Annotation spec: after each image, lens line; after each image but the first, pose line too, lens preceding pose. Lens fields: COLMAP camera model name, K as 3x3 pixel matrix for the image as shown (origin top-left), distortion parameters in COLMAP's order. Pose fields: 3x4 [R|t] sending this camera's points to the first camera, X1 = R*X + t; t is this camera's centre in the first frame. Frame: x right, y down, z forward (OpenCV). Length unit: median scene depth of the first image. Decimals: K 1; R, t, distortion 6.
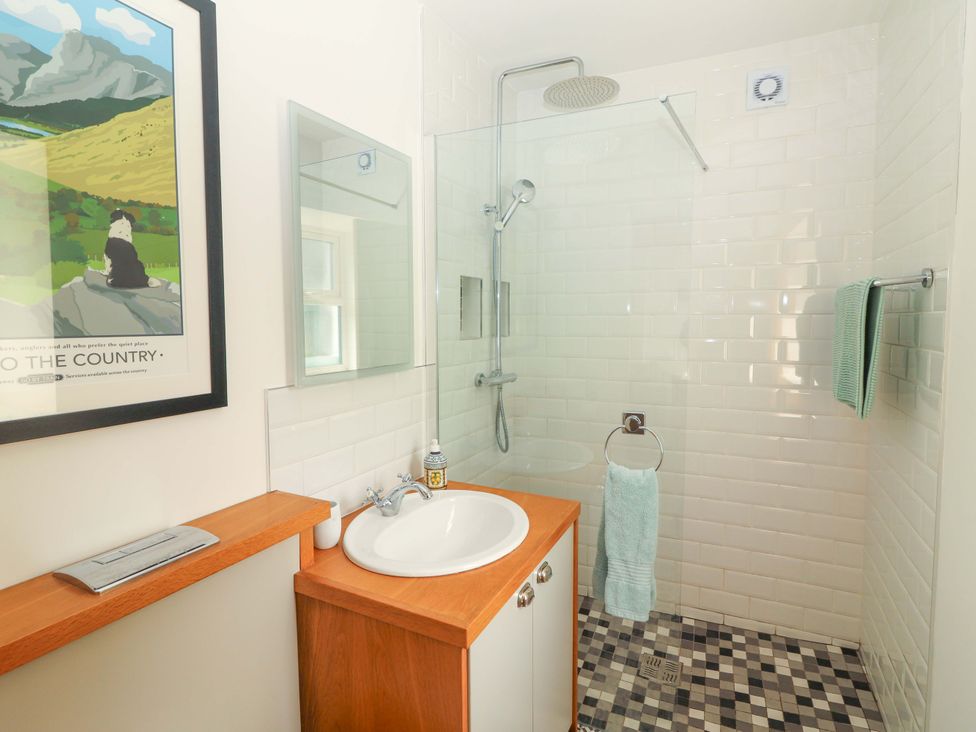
lens RADIAL K [[505.7, 0, 485.2], [0, 505.7, 361.3], [0, 0, 1]] dist [0.000221, 0.000176]
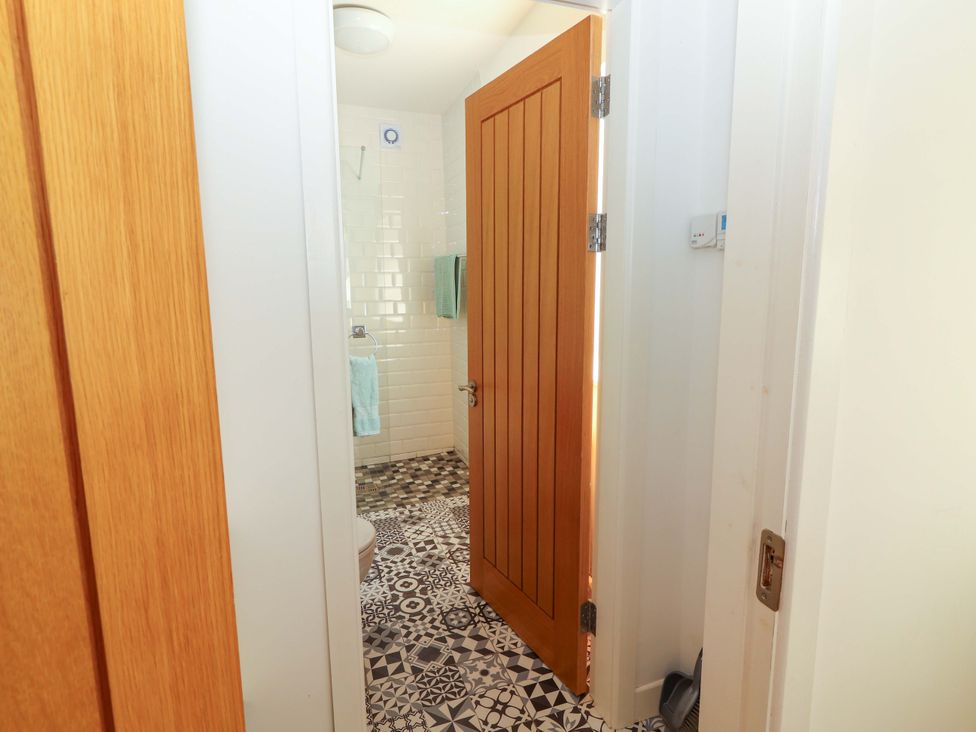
lens RADIAL K [[505.7, 0, 485.2], [0, 505.7, 361.3], [0, 0, 1]] dist [0.000221, 0.000176]
pose [[0.697895, -0.115119, 0.706888, -0.505341], [0.064447, 0.993088, 0.098101, 0.060310], [-0.713295, -0.022907, 0.700490, -0.426203]]
